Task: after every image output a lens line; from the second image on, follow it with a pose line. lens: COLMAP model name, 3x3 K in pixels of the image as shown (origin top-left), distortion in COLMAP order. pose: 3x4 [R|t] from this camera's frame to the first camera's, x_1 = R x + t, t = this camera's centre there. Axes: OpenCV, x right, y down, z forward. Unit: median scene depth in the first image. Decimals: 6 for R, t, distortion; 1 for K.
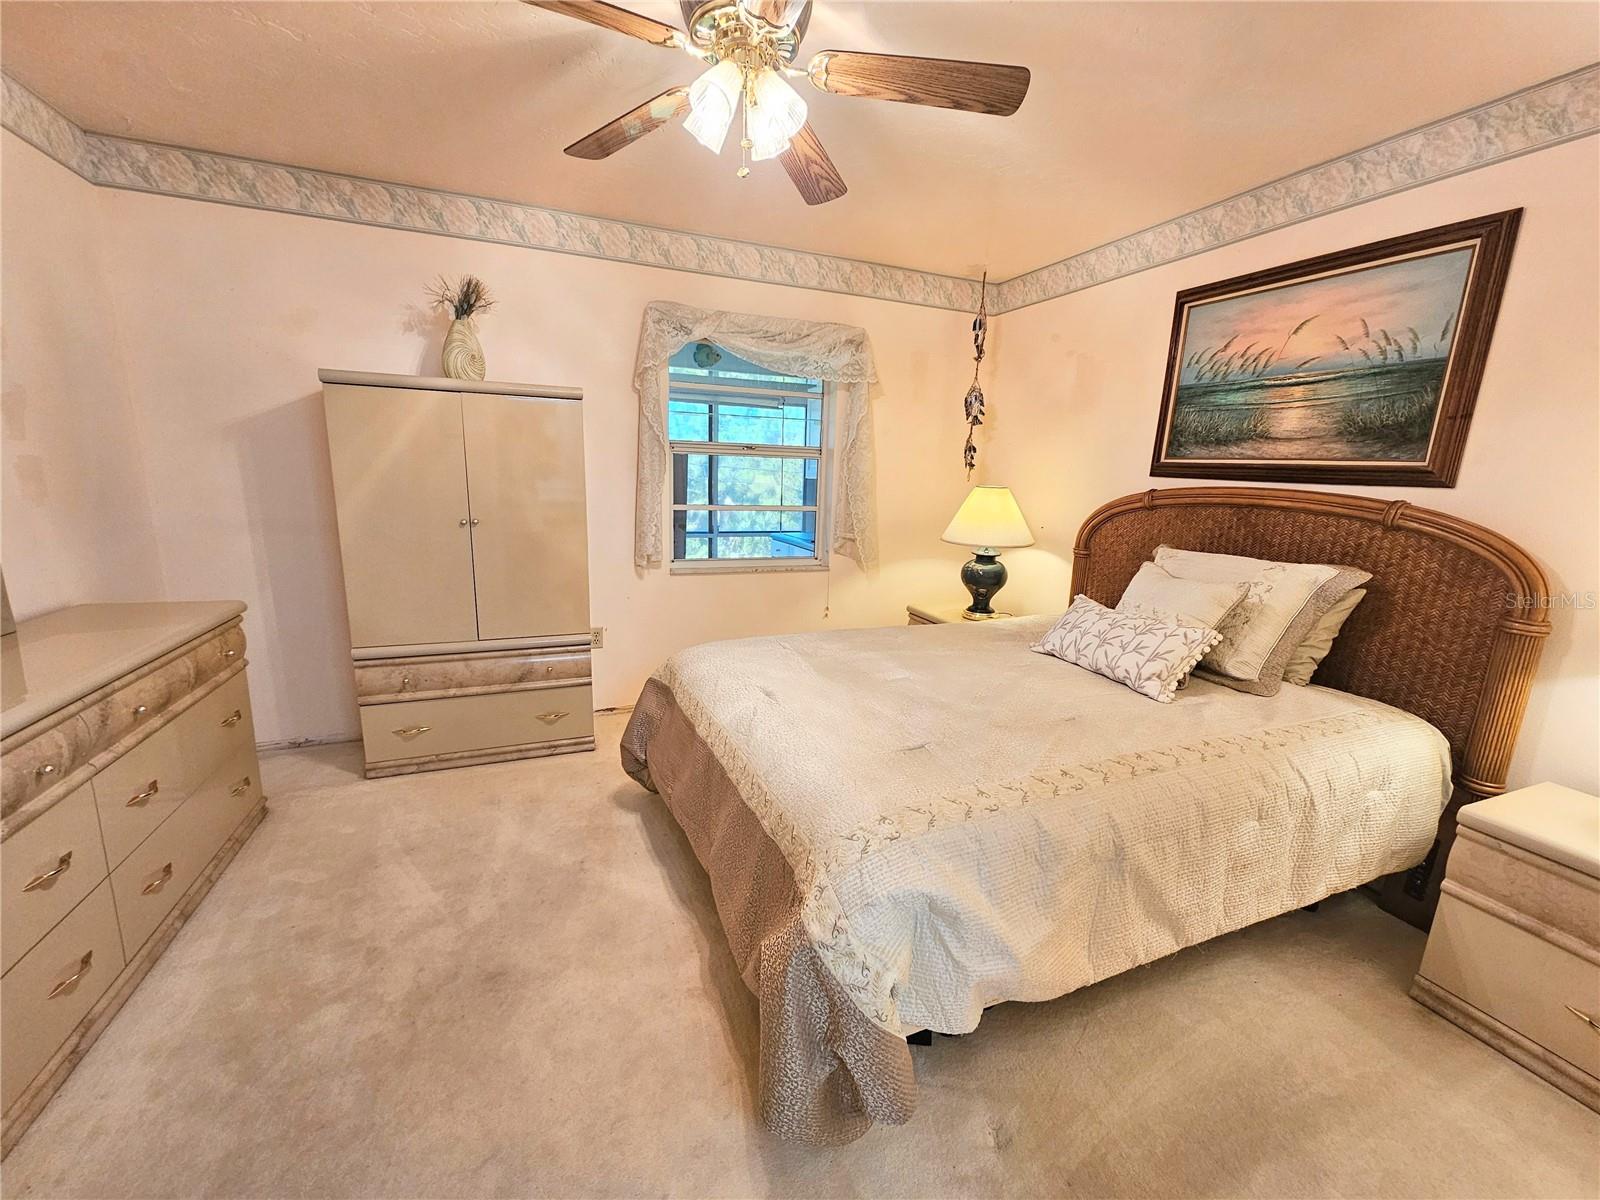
lens RADIAL K [[655.9, 0, 801.0], [0, 655.9, 604.8], [0, 0, 1]] dist [-0.004068, 0.000098]
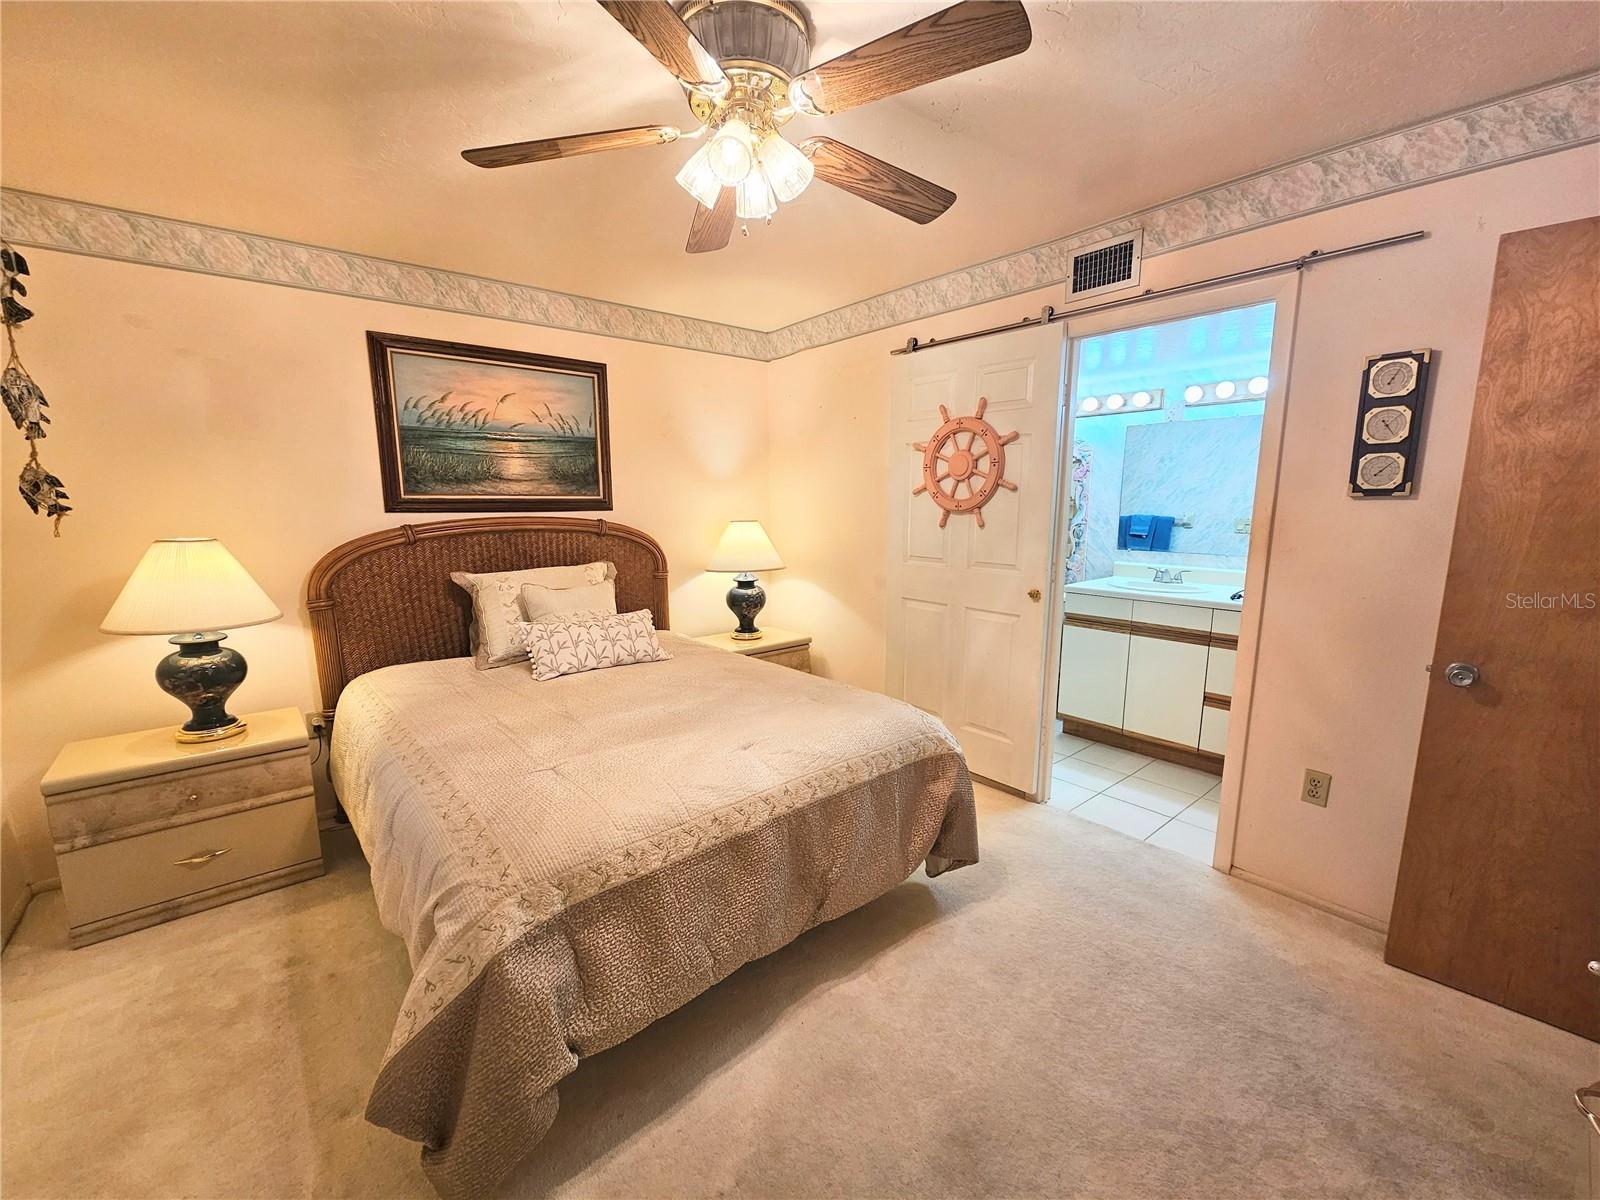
lens RADIAL K [[655.9, 0, 796.1], [0, 655.9, 606.0], [0, 0, 1]] dist [-0.004068, 0.000098]
pose [[-0.307741, -0.184876, 0.933336, -0.726646], [0.190524, 0.949100, 0.250818, -0.228265], [-0.932200, 0.255010, -0.256854, 0.845008]]
